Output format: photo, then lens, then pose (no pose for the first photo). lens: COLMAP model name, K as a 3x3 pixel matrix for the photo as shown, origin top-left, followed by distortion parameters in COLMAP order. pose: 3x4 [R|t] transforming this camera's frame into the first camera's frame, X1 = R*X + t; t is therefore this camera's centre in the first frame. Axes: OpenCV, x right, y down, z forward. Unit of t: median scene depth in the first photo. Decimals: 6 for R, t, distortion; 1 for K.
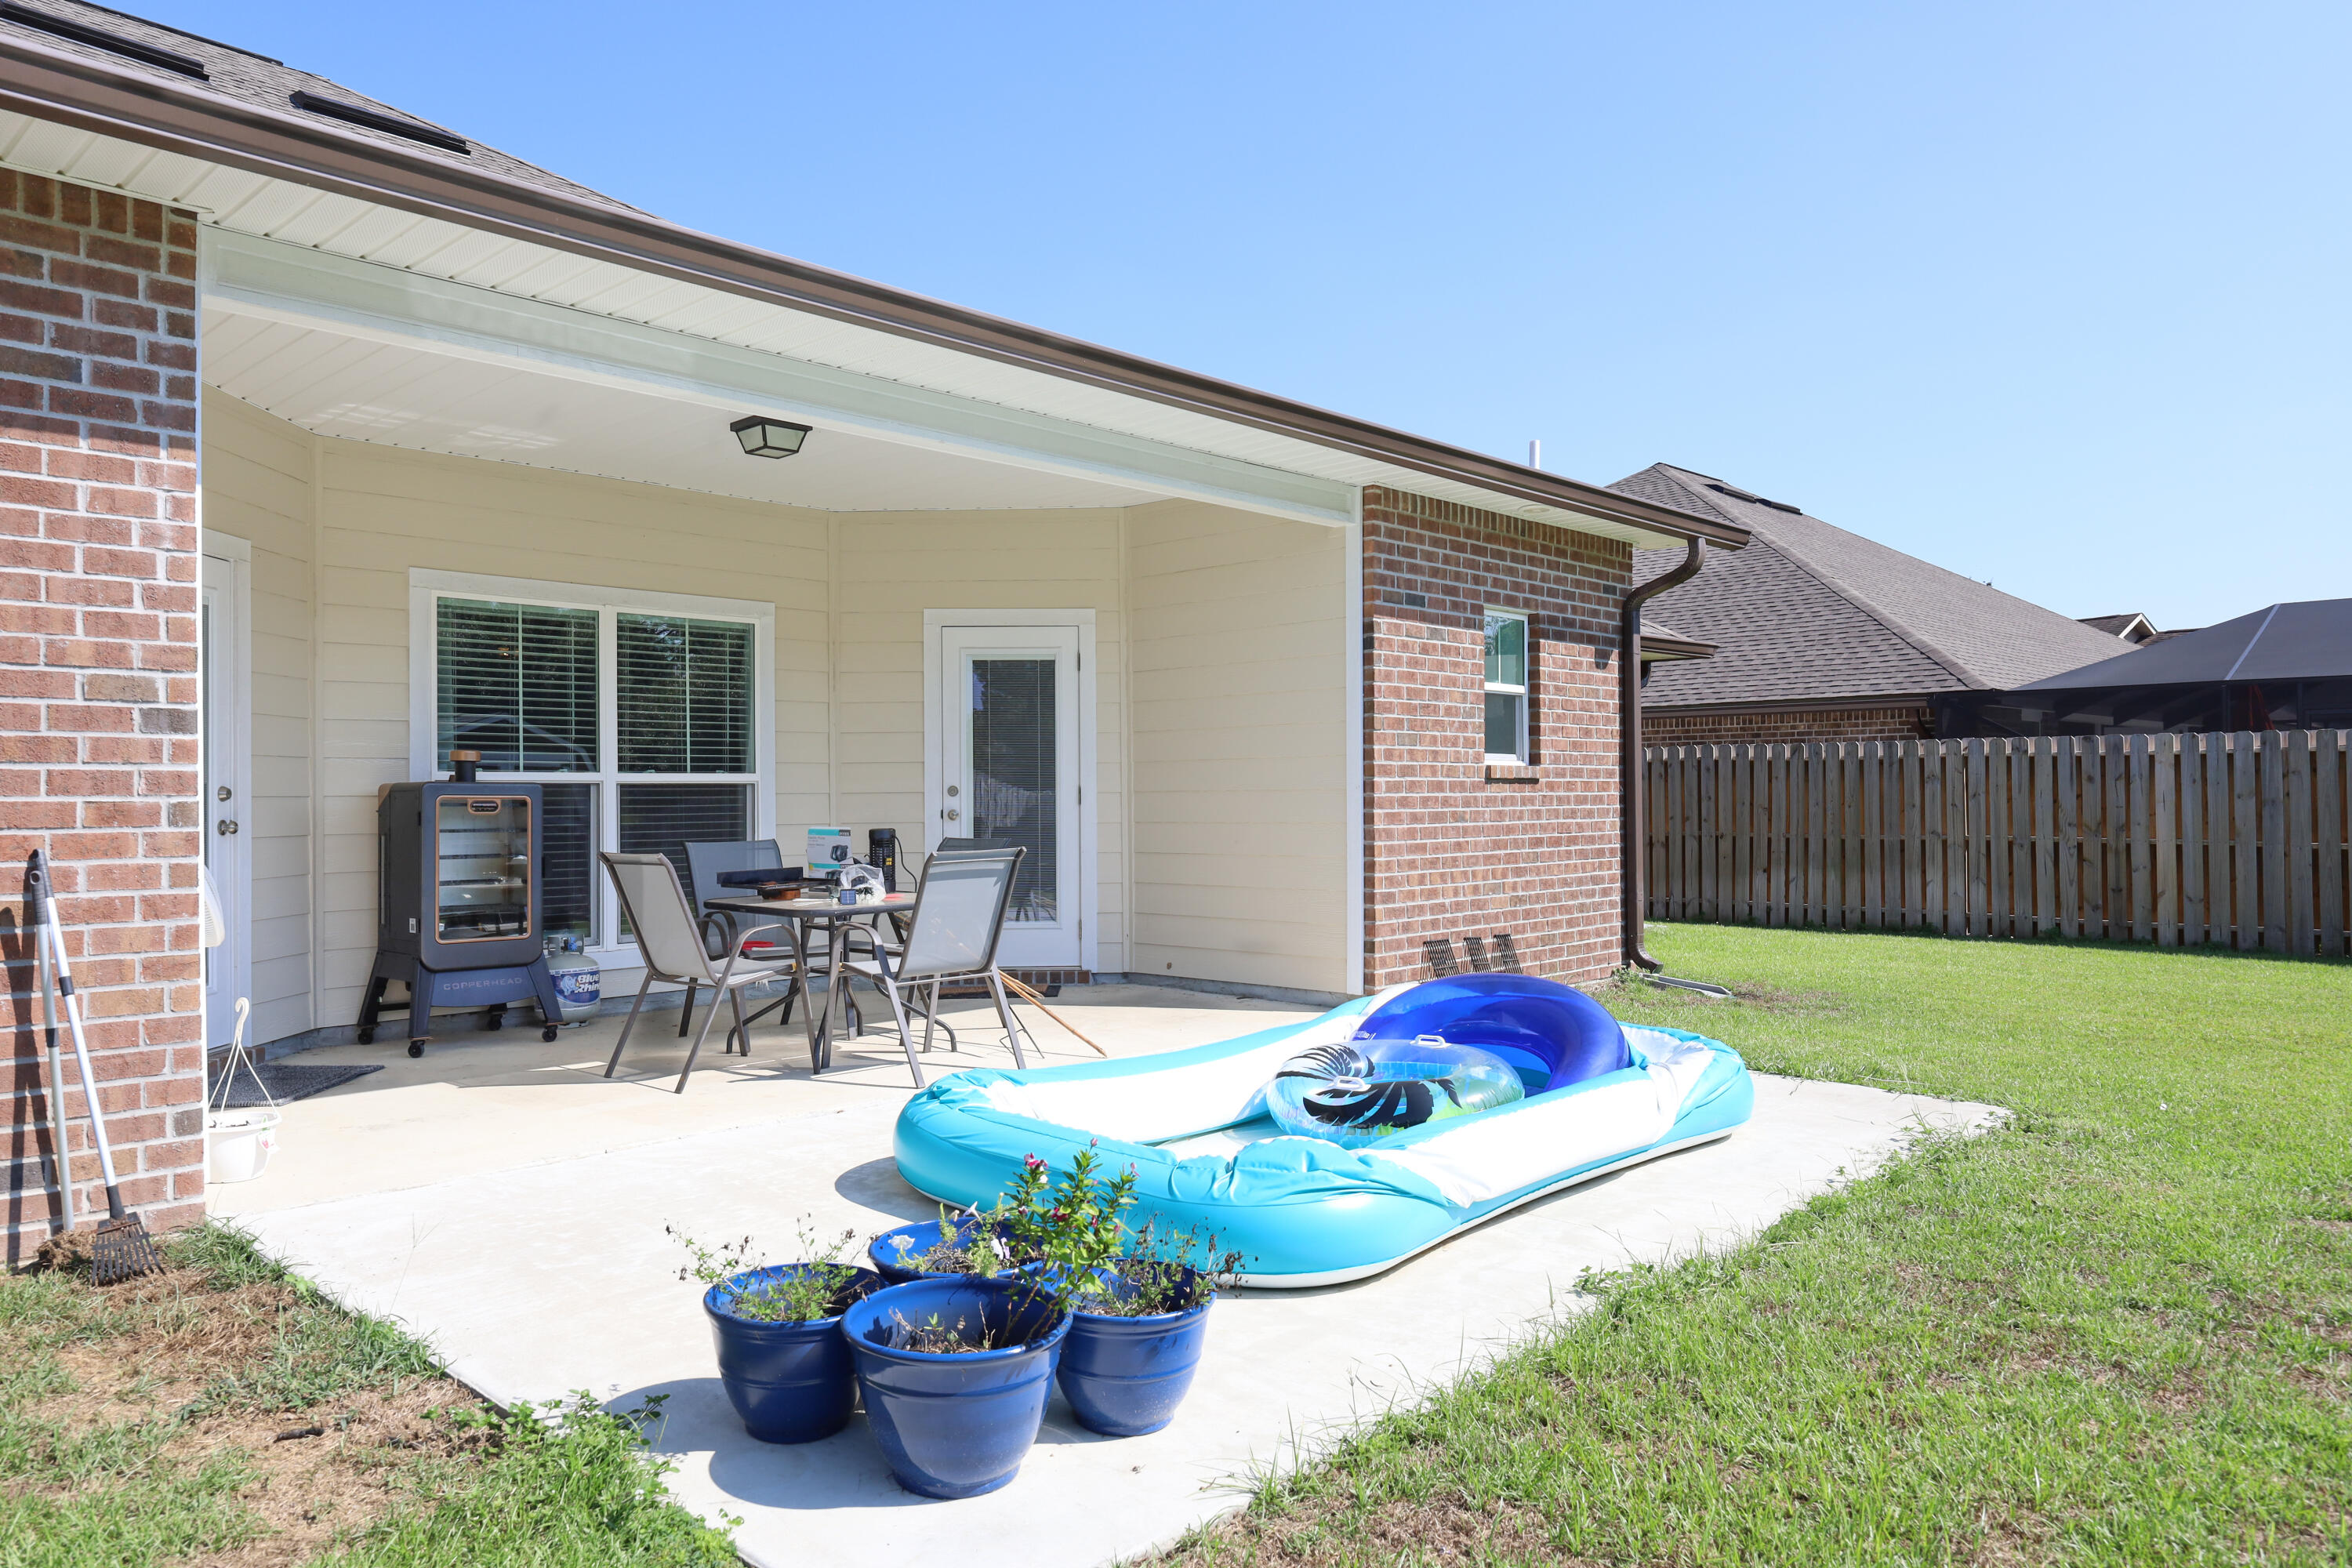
lens RADIAL K [[1598.9, 0, 1179.4], [0, 1598.9, 782.3], [0, 0, 1]] dist [0.004823, -0.001328]
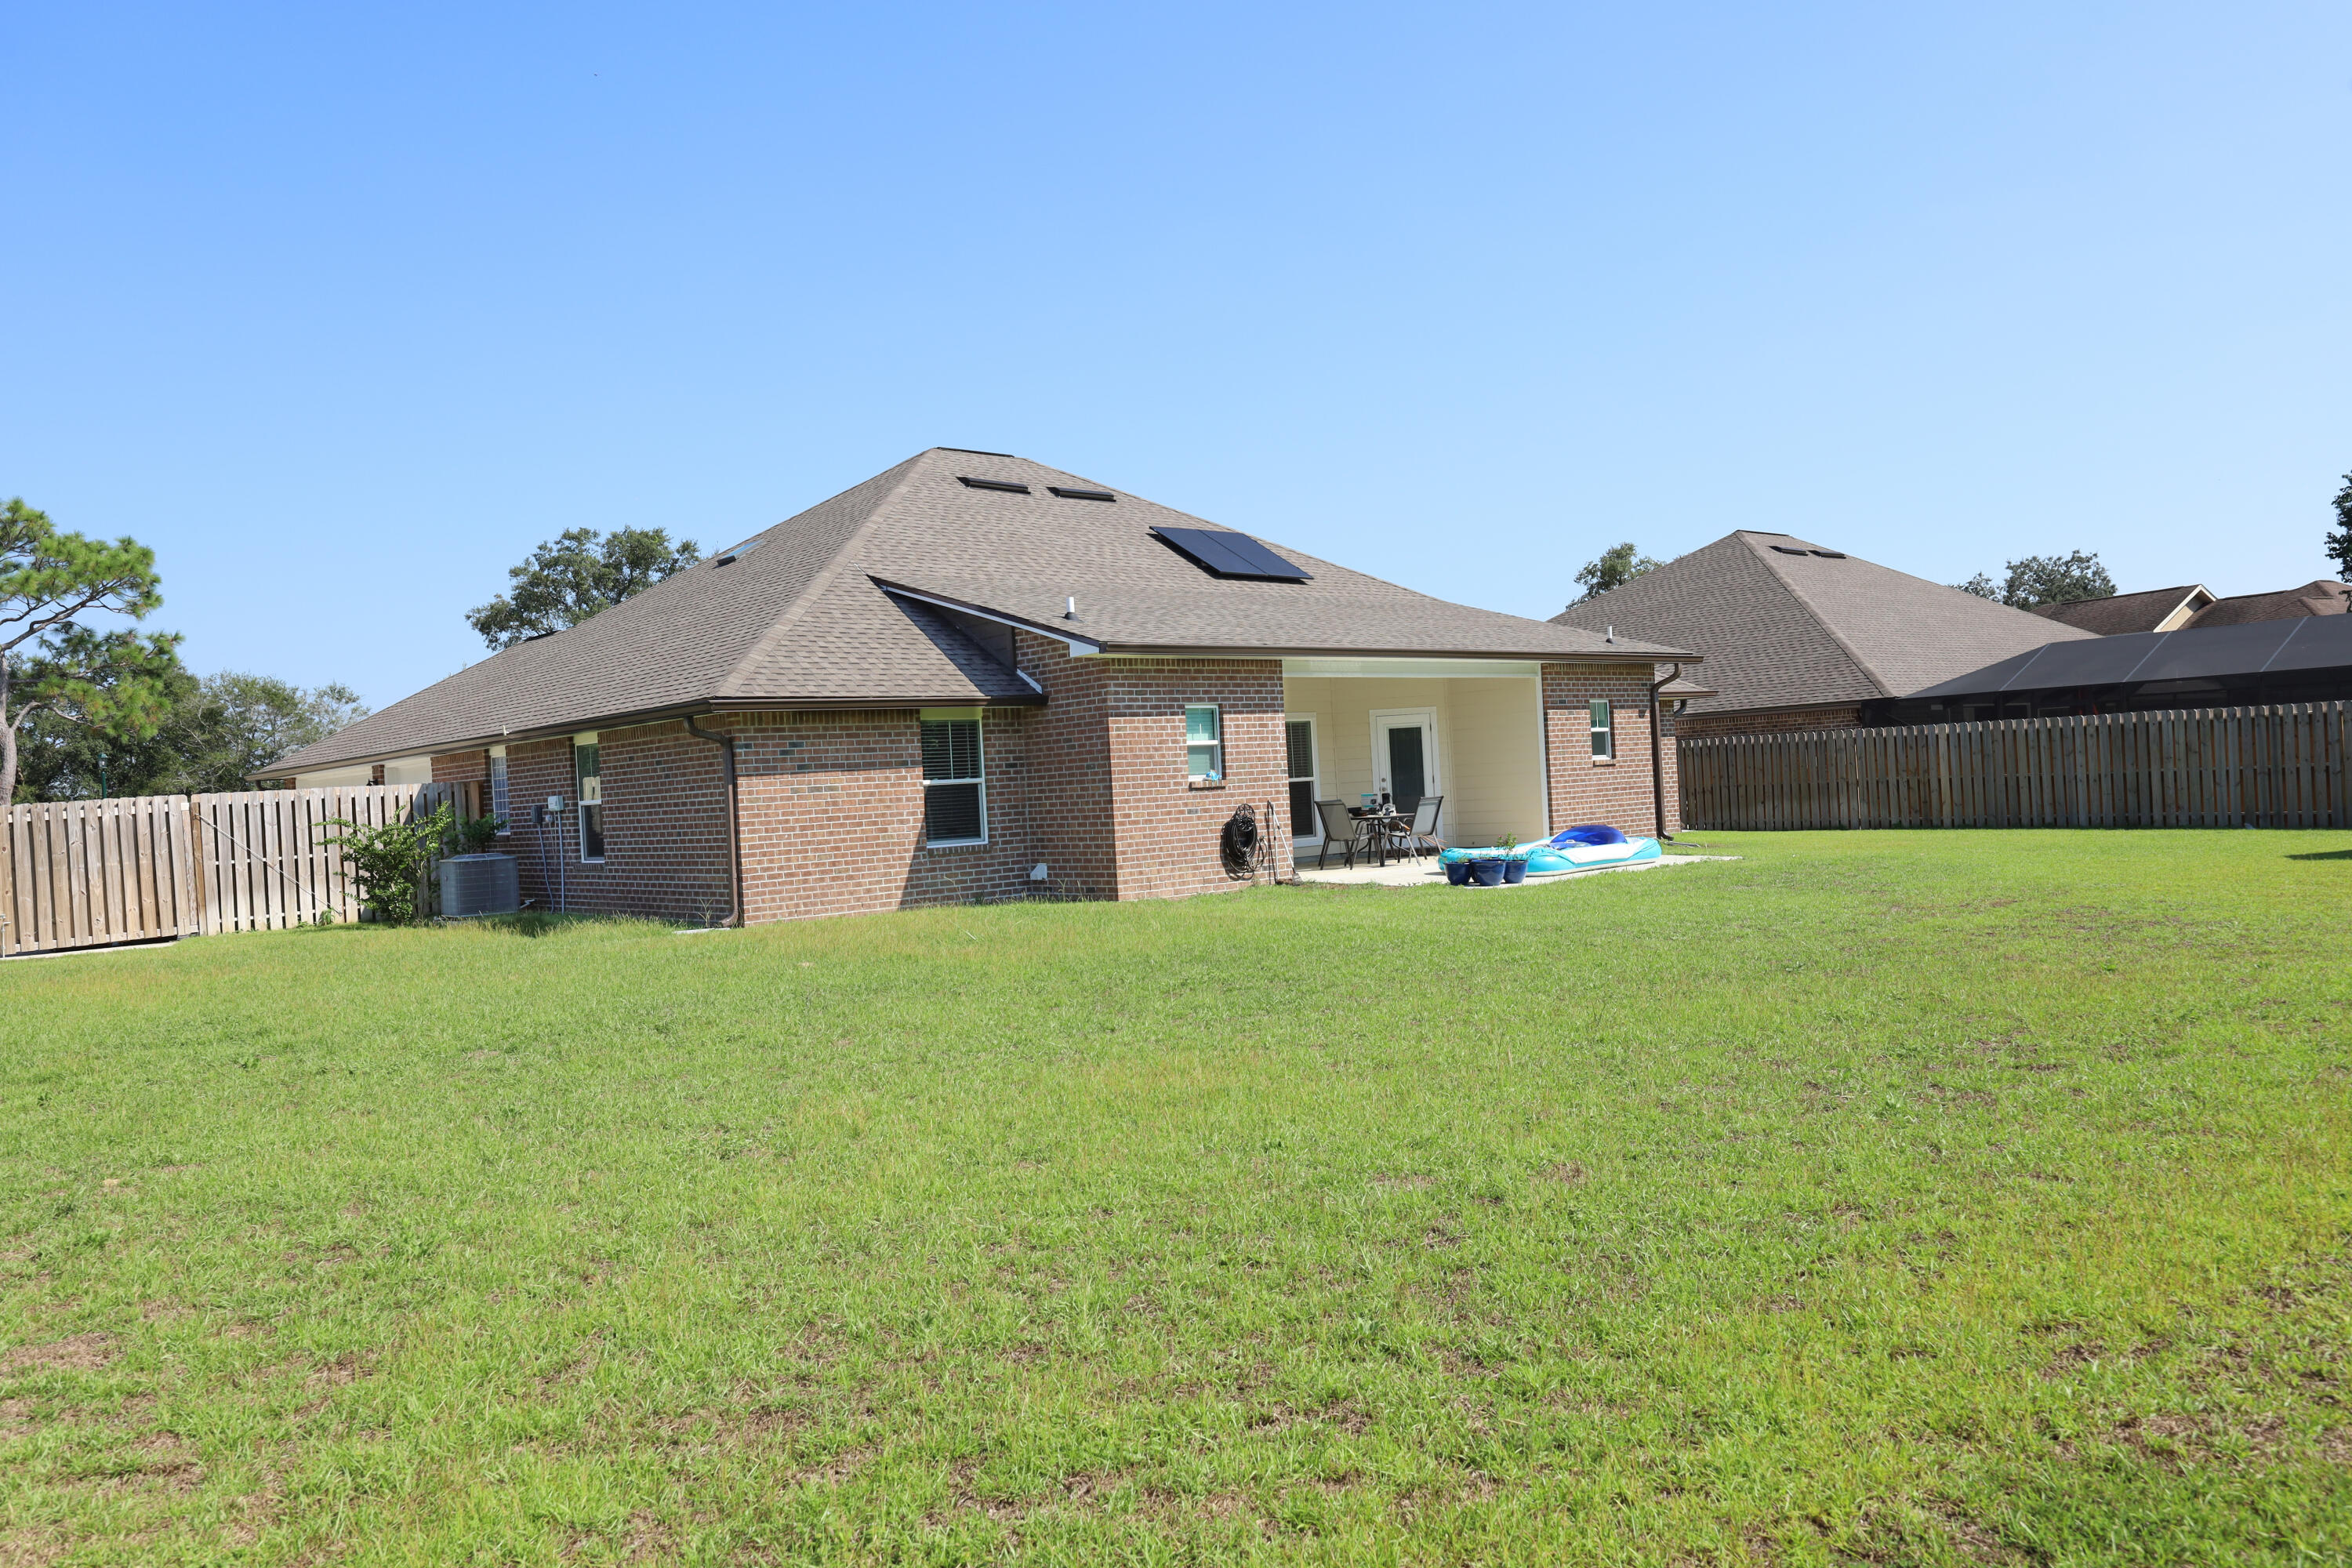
lens RADIAL K [[1725.3, 0, 1169.5], [0, 1725.3, 788.1], [0, 0, 1]] dist [0.052634, 0.000500]
pose [[0.994770, -0.048206, -0.090047, -0.180235], [0.049215, 0.998748, 0.009016, -0.018186], [0.089500, -0.013400, 0.995897, -1.383546]]
